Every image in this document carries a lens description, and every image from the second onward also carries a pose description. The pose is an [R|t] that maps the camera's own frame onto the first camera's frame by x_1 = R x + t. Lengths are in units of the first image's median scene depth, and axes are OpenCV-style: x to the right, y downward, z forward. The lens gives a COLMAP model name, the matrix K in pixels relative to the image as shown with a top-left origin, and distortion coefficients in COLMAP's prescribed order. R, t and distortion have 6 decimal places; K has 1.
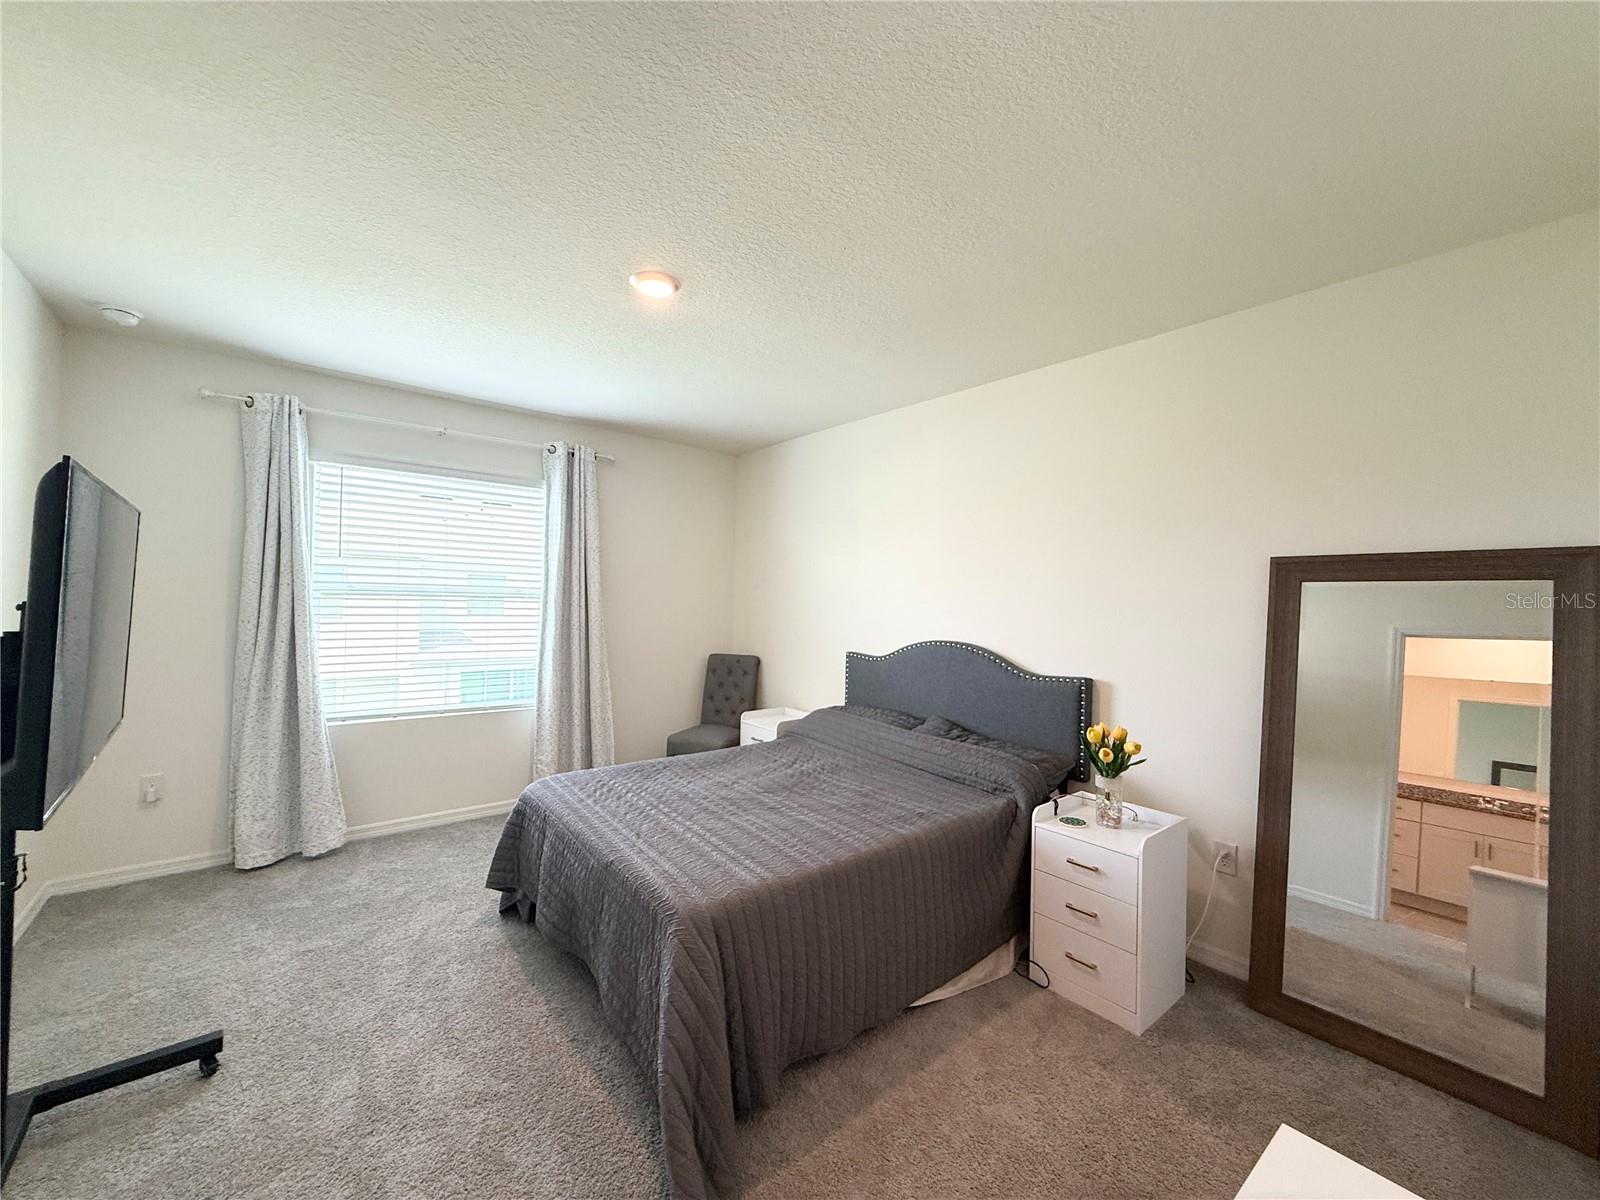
lens RADIAL K [[636.6, 0, 797.9], [0, 636.6, 595.8], [0, 0, 1]] dist [-0.001686, 0.000798]
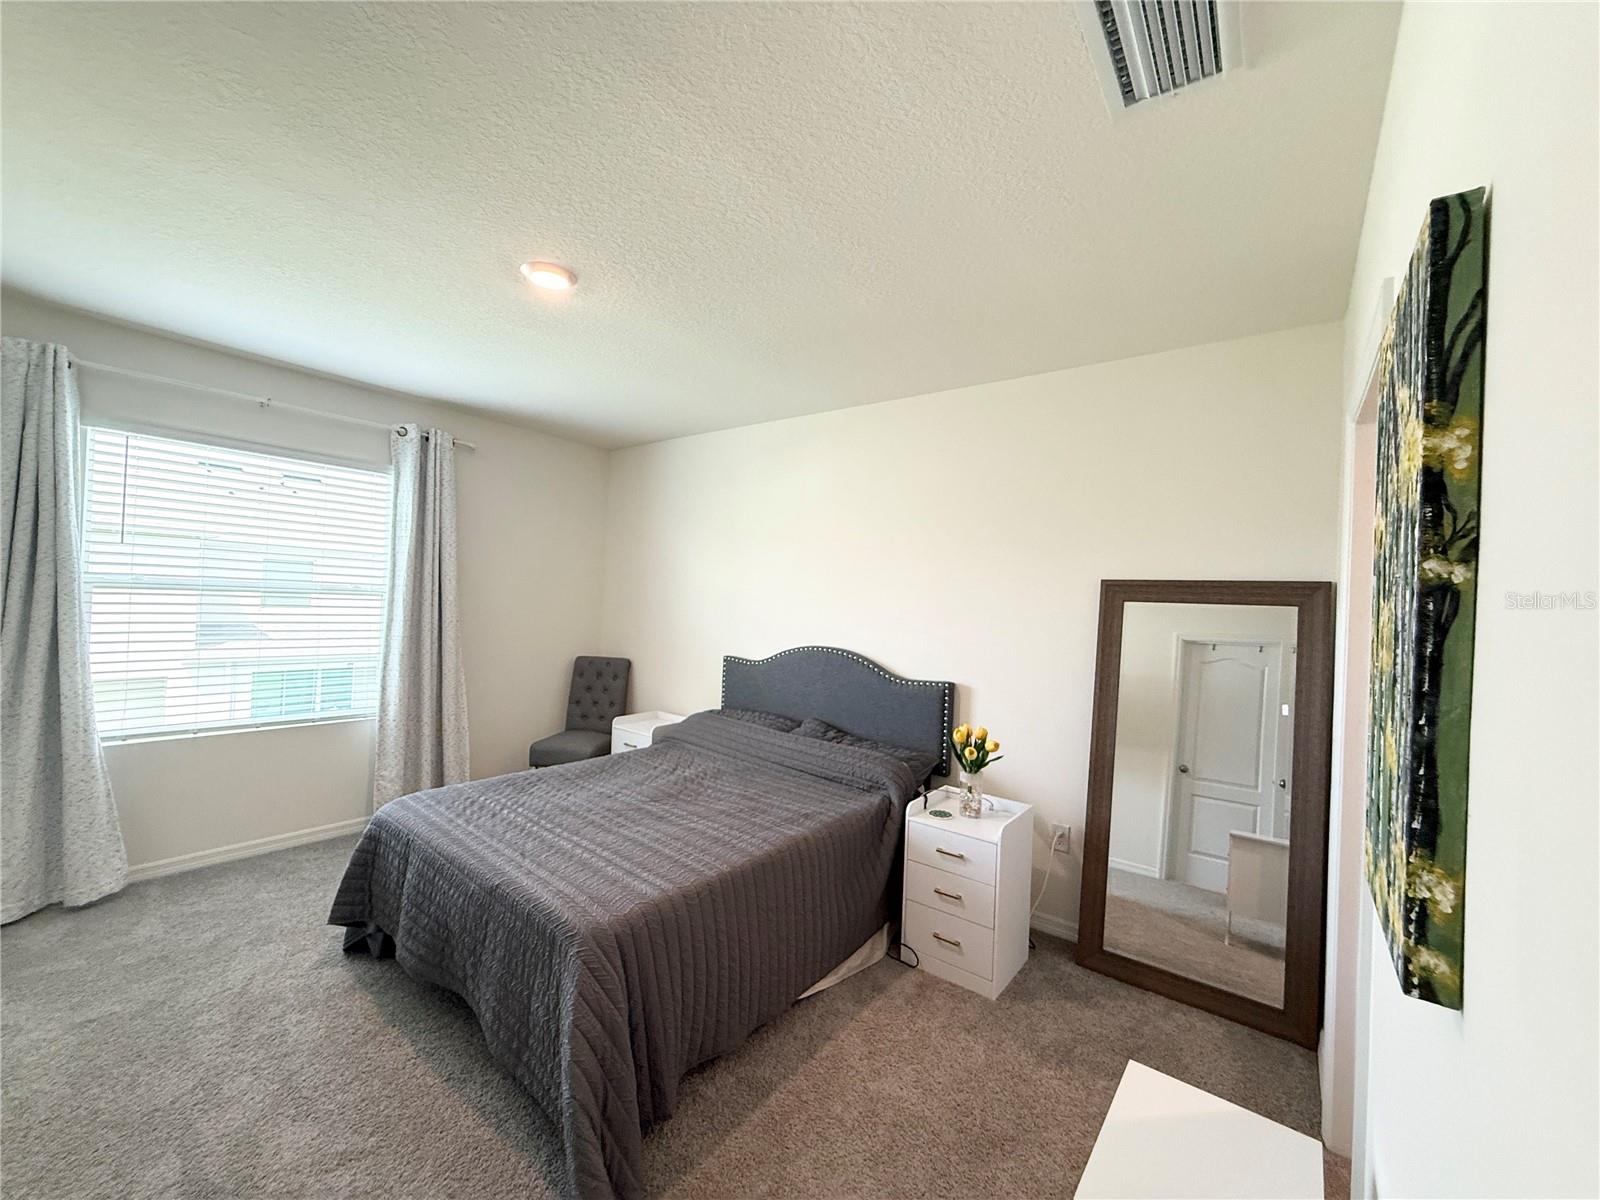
lens RADIAL K [[636.6, 0, 797.8], [0, 636.6, 595.4], [0, 0, 1]] dist [-0.001686, 0.000798]
pose [[0.973813, 0.021284, 0.226350, -0.066297], [-0.022516, 0.999742, 0.002863, -0.022026], [-0.226231, -0.007885, 0.974042, -0.016574]]
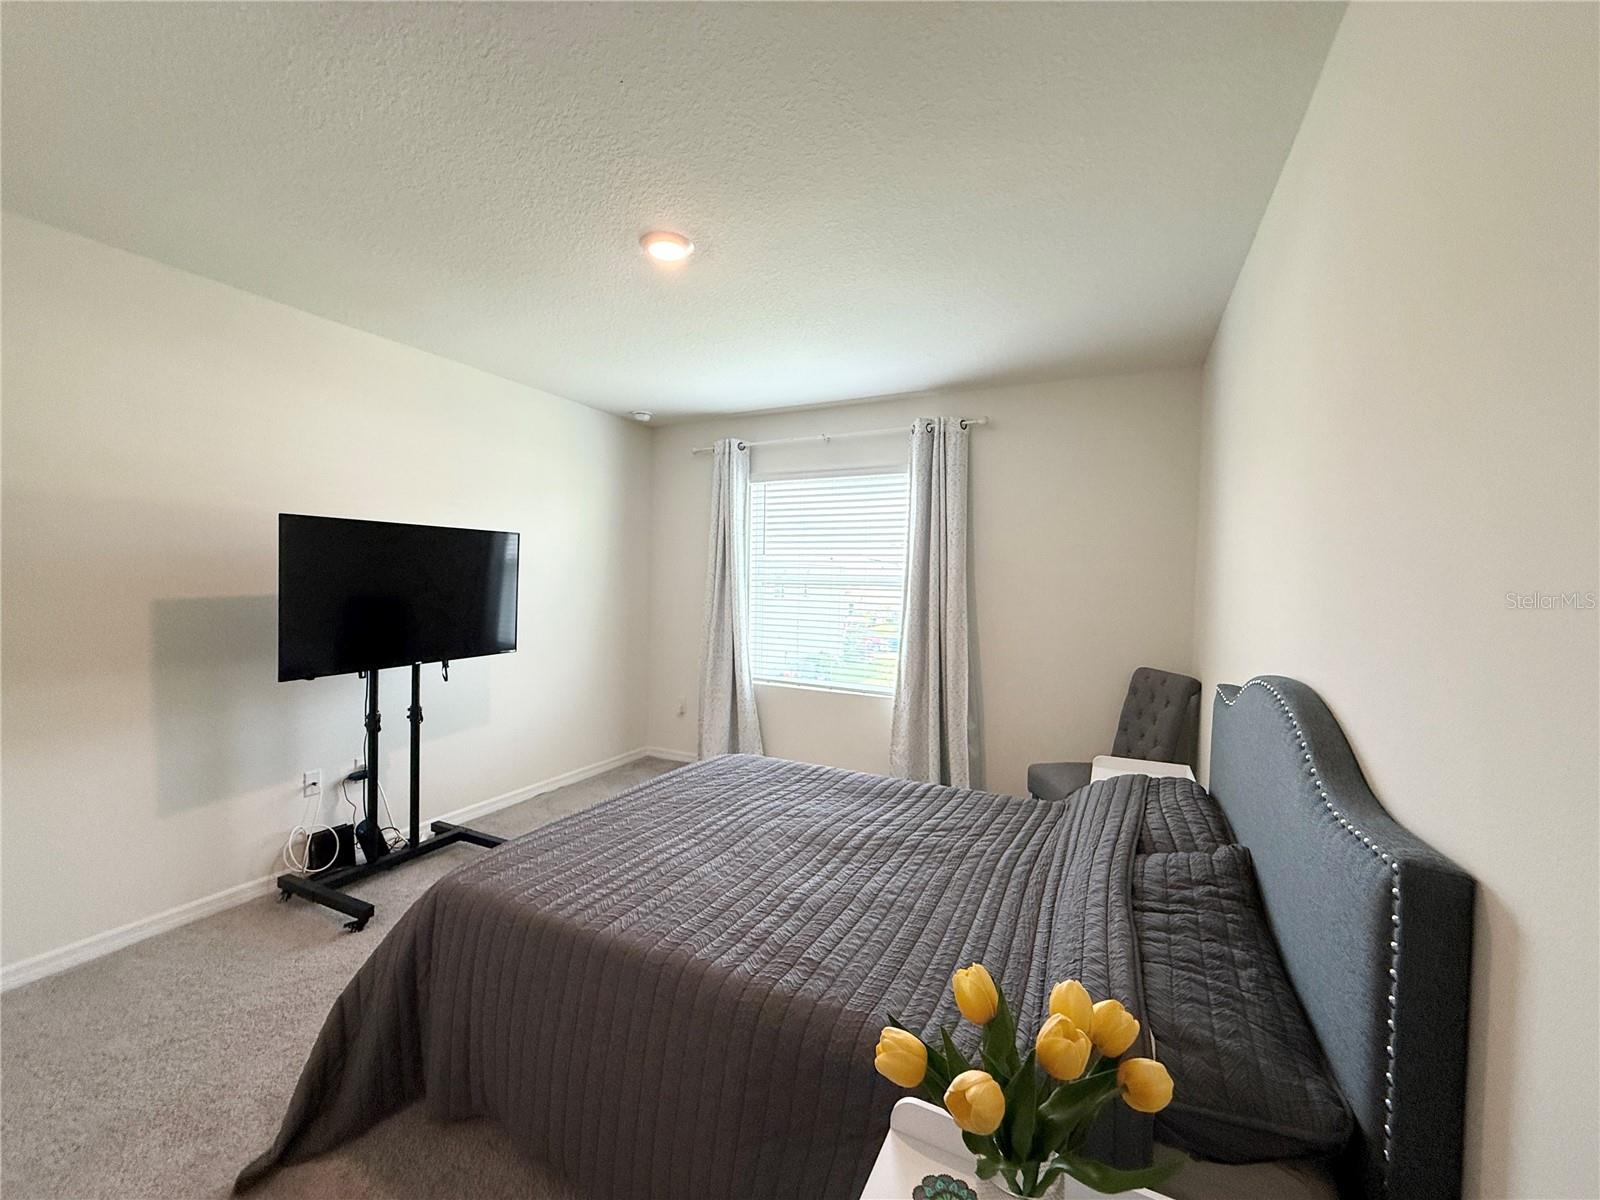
lens RADIAL K [[636.6, 0, 791.4], [0, 636.6, 603.6], [0, 0, 1]] dist [-0.001686, 0.000798]
pose [[0.401527, 0.019594, -0.915638, 0.701643], [-0.003565, 0.999797, 0.019832, 0.018292], [0.915840, -0.004699, 0.401515, 0.766657]]
